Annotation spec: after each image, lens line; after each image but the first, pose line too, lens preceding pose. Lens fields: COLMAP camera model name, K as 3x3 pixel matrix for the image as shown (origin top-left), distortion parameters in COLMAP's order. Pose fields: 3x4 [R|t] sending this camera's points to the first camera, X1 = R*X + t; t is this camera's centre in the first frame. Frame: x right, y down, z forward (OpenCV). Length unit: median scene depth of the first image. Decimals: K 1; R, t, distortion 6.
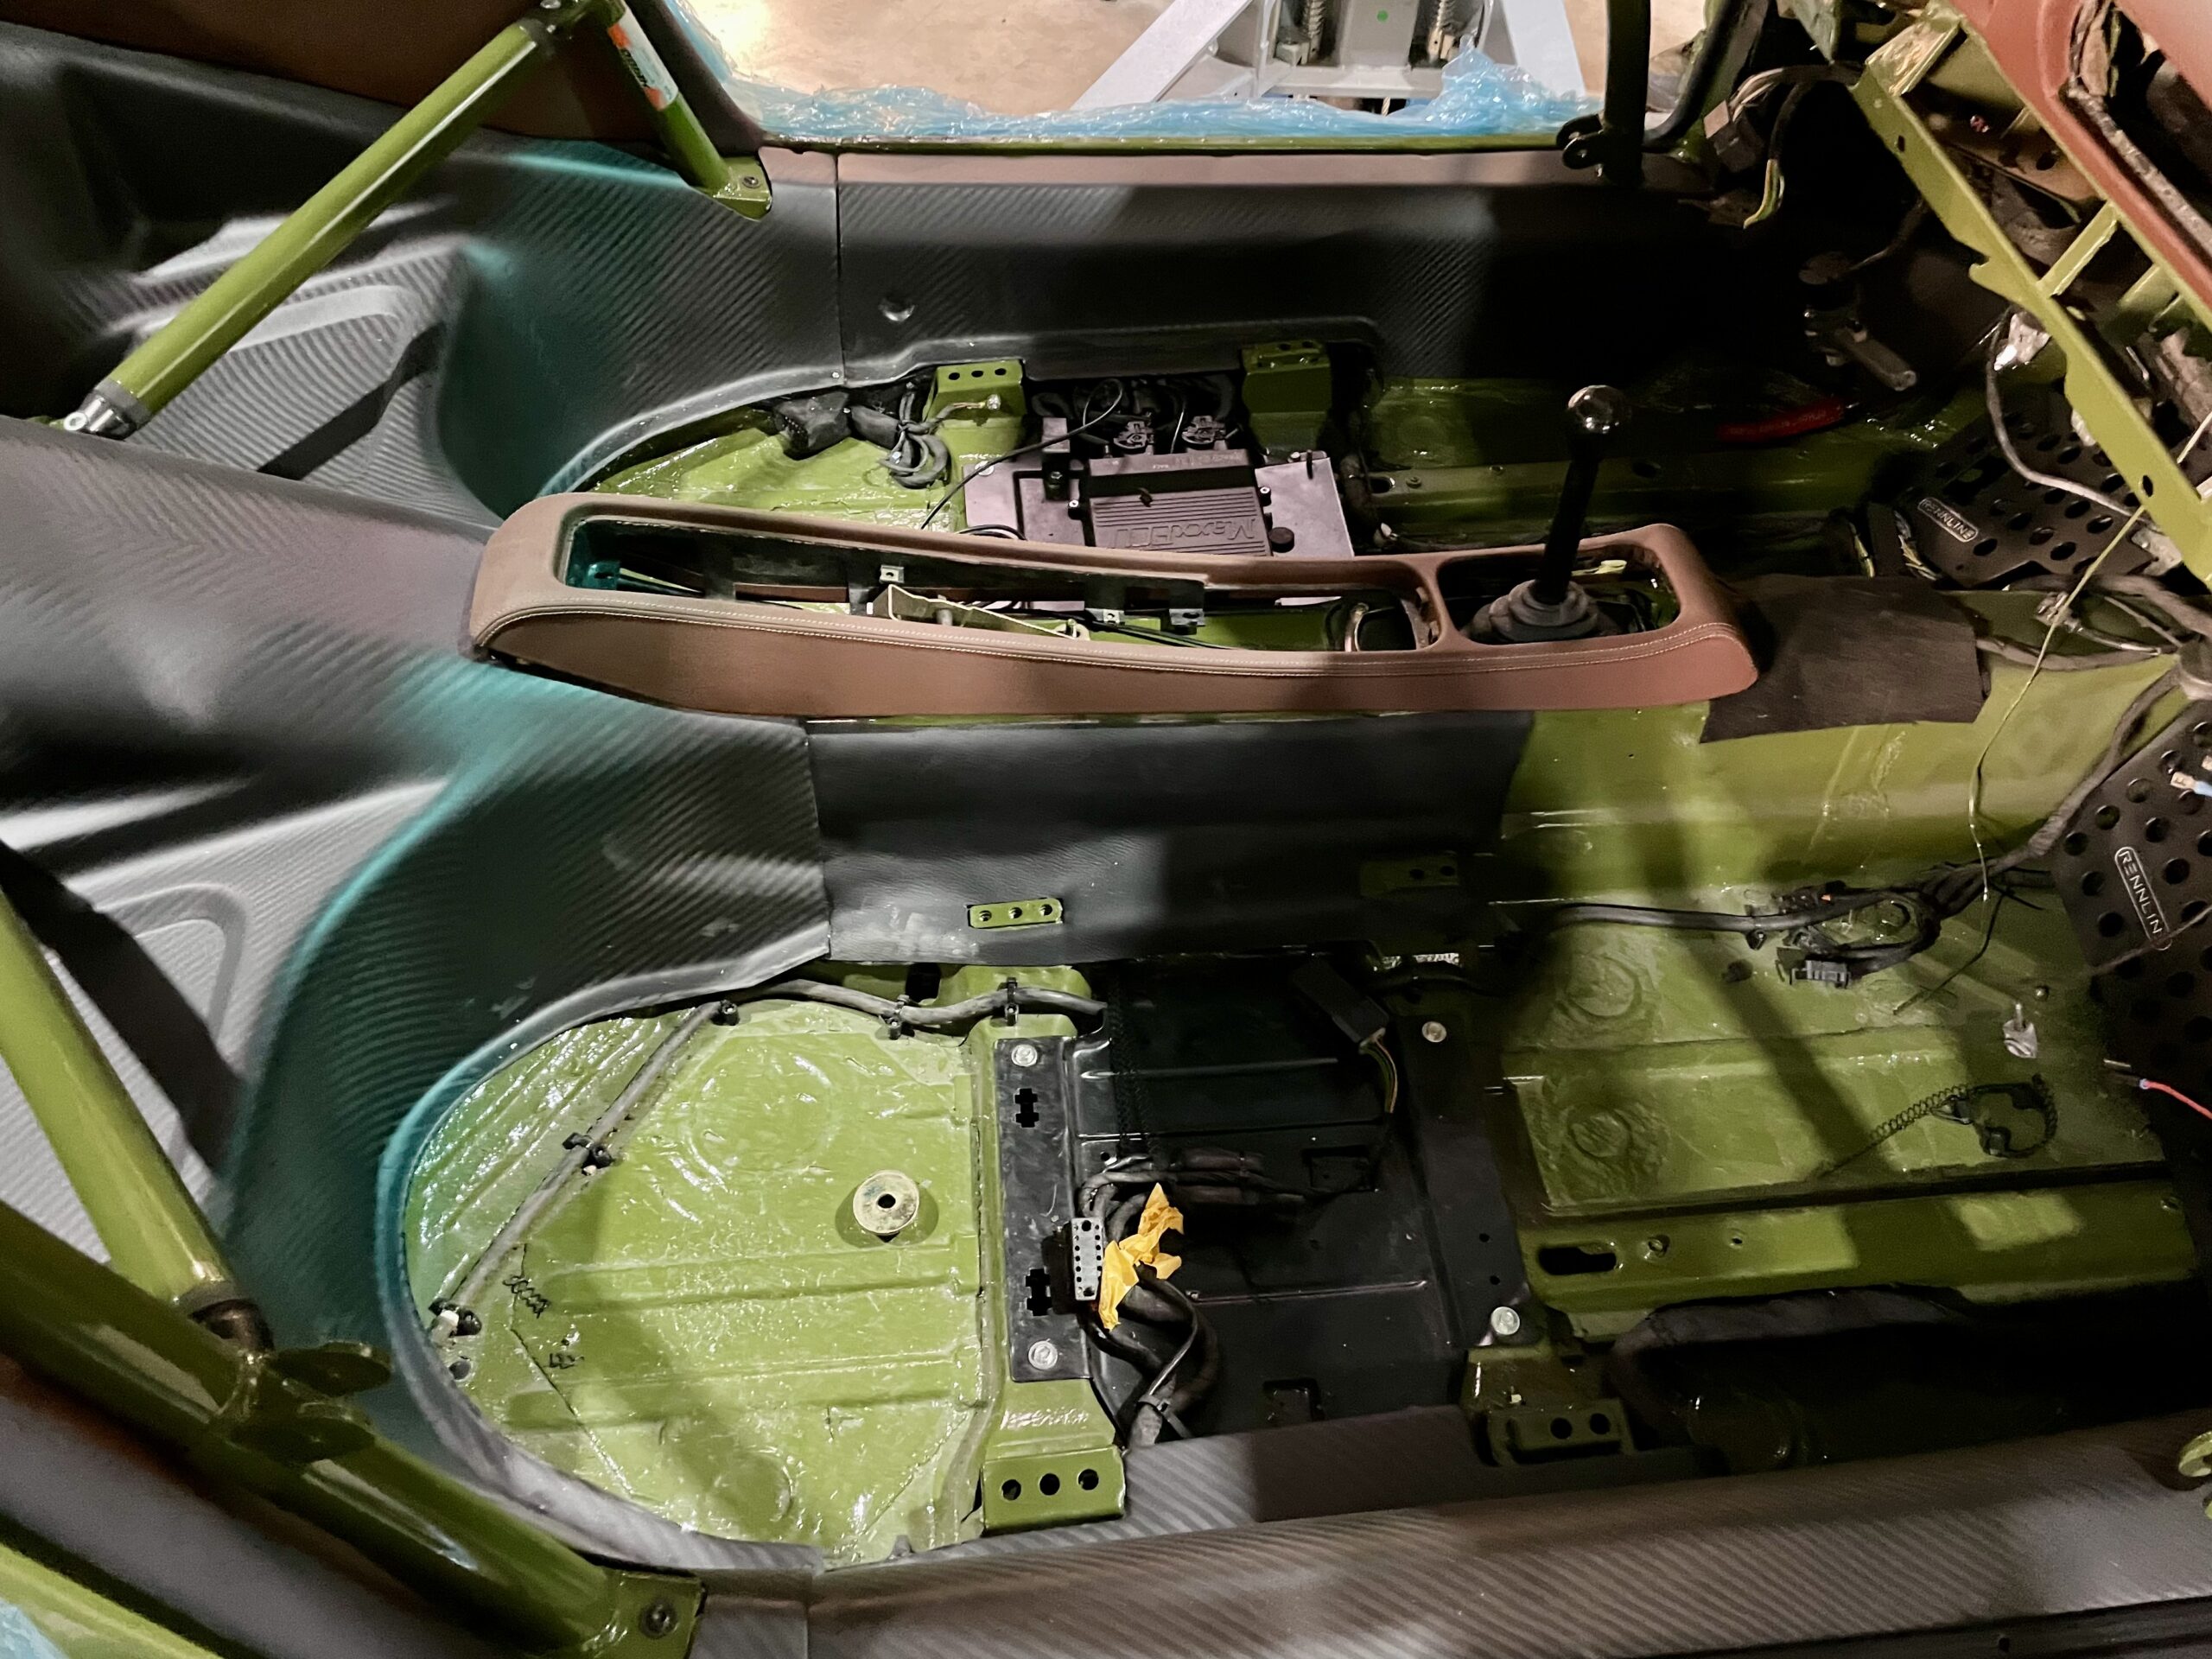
lens RADIAL K [[1690.8, 0, 1115.8], [0, 1690.8, 826.7], [0, 0, 1]] dist [0.088590, -0.123362]
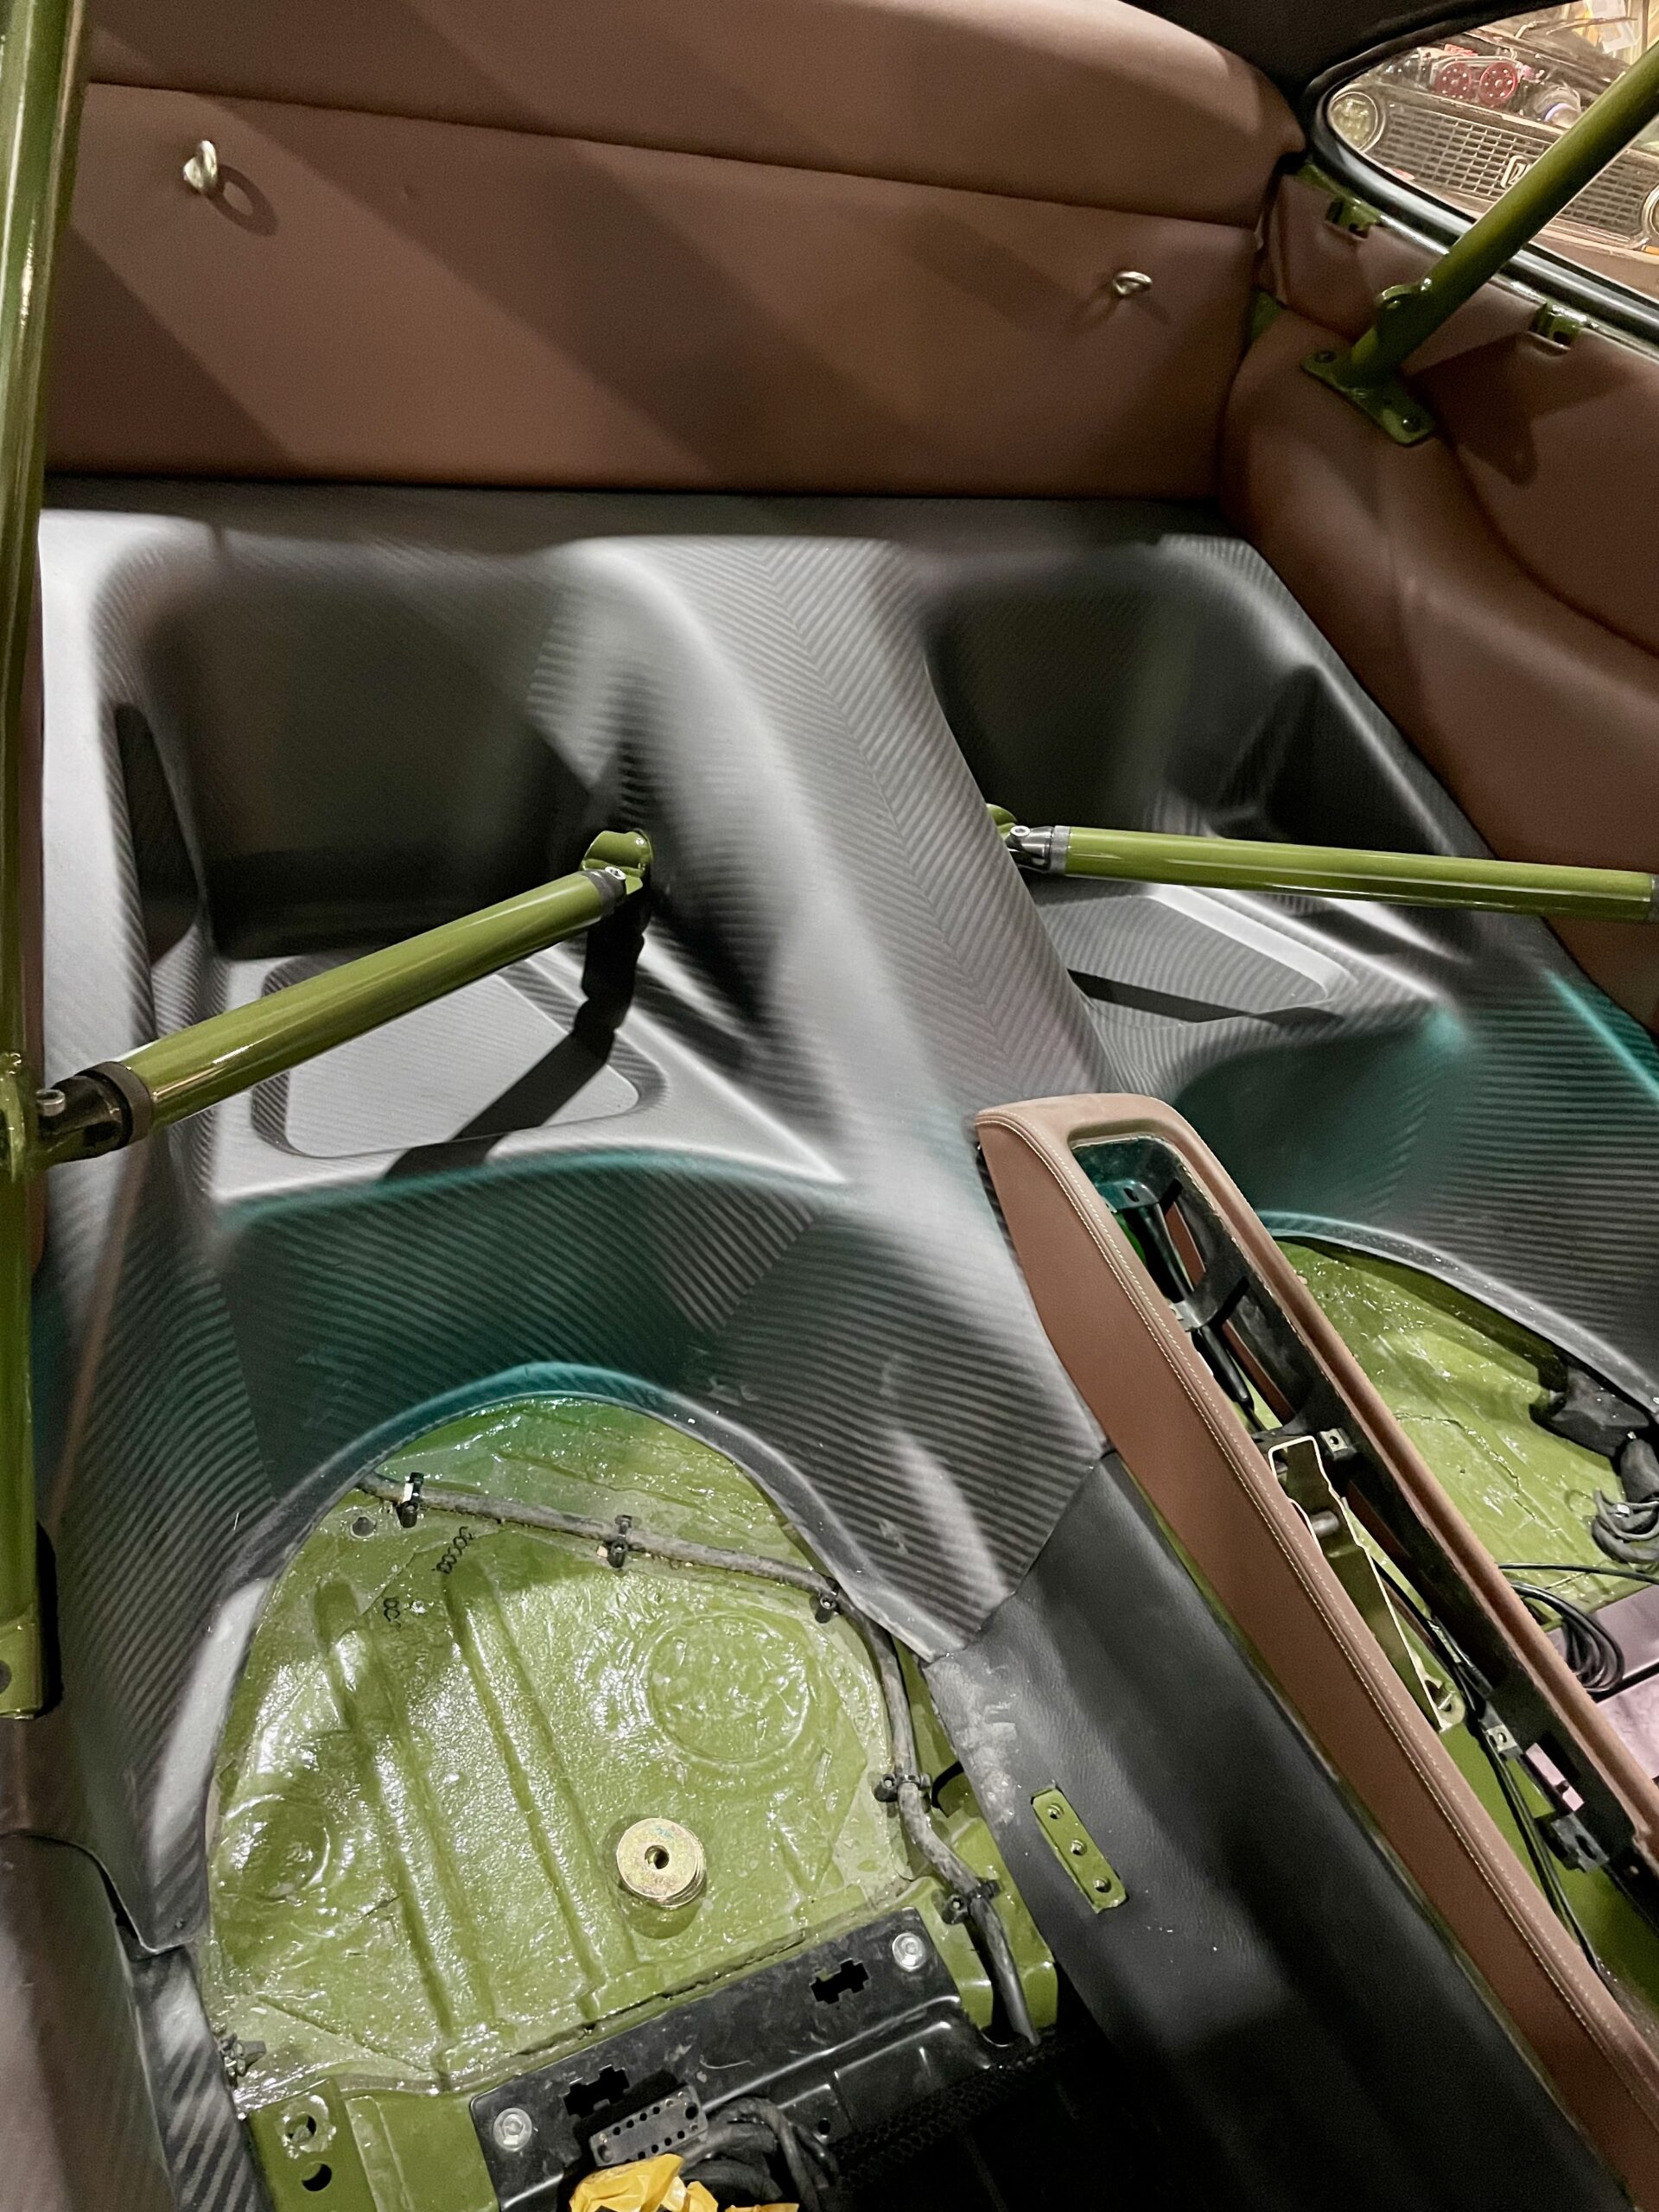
lens RADIAL K [[1690.8, 0, 837.6], [0, 1690.8, 1089.9], [0, 0, 1]] dist [0.088590, -0.123362]
pose [[0.378200, 0.596576, -0.707857, 0.234820], [-0.825103, 0.563932, 0.034434, -0.074824], [0.419726, 0.571032, 0.705516, 0.241940]]
